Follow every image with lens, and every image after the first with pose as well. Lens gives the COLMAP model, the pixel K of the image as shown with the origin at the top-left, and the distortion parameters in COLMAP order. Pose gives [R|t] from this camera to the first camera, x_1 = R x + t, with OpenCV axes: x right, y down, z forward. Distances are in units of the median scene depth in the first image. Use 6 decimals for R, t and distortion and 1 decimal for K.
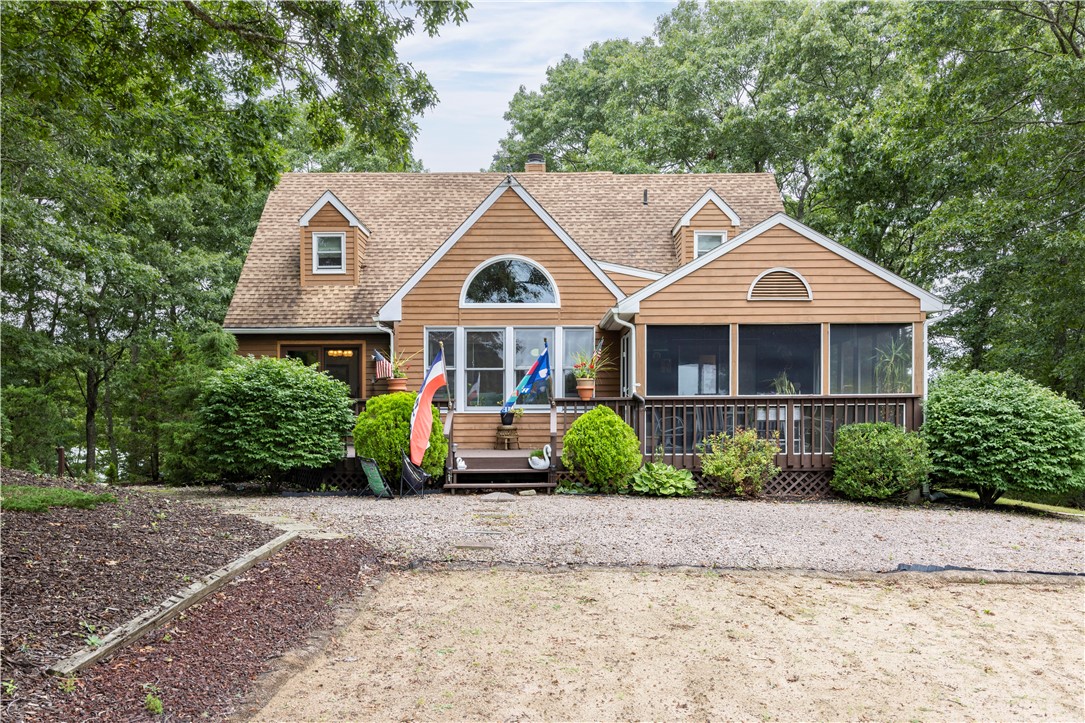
lens RADIAL K [[1006.6, 0, 542.5], [0, 1006.6, 417.1], [0, 0, 1]] dist [-0.002114, -0.000224]
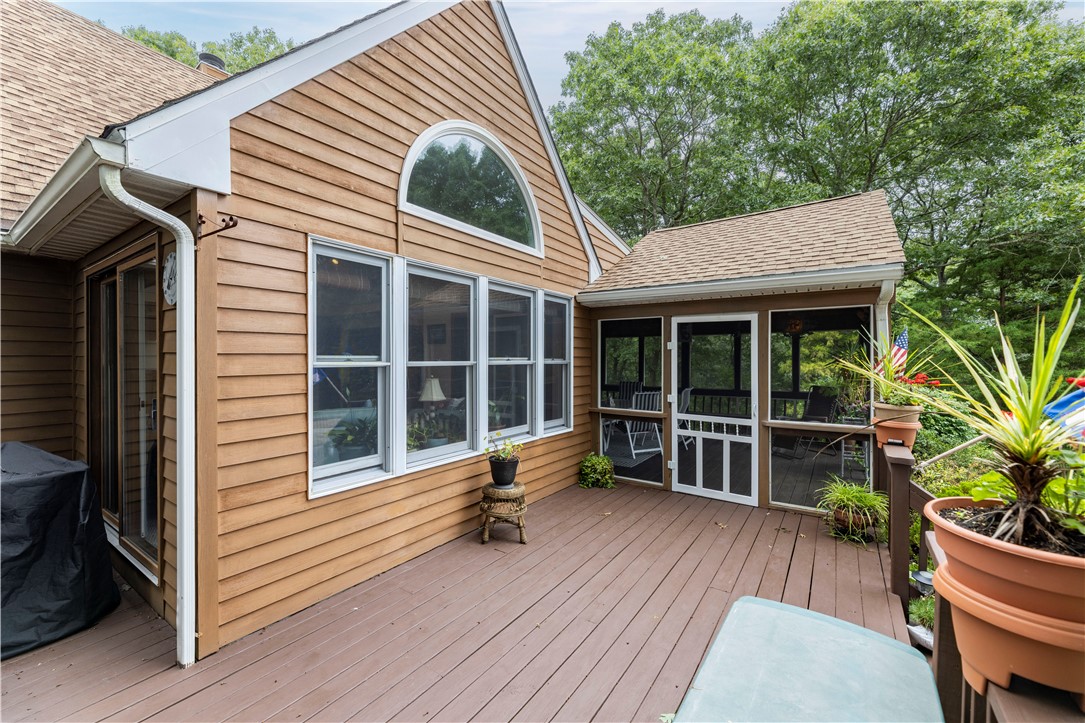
lens RADIAL K [[434.2, 0, 542.5], [0, 434.2, 361.5], [0, 0, 1]] dist [-0.001095, 0.000636]
pose [[0.566194, -0.002477, 0.824268, -0.161833], [-0.005646, 0.999960, 0.006883, -0.042881], [-0.824253, -0.008551, 0.566157, 0.726037]]
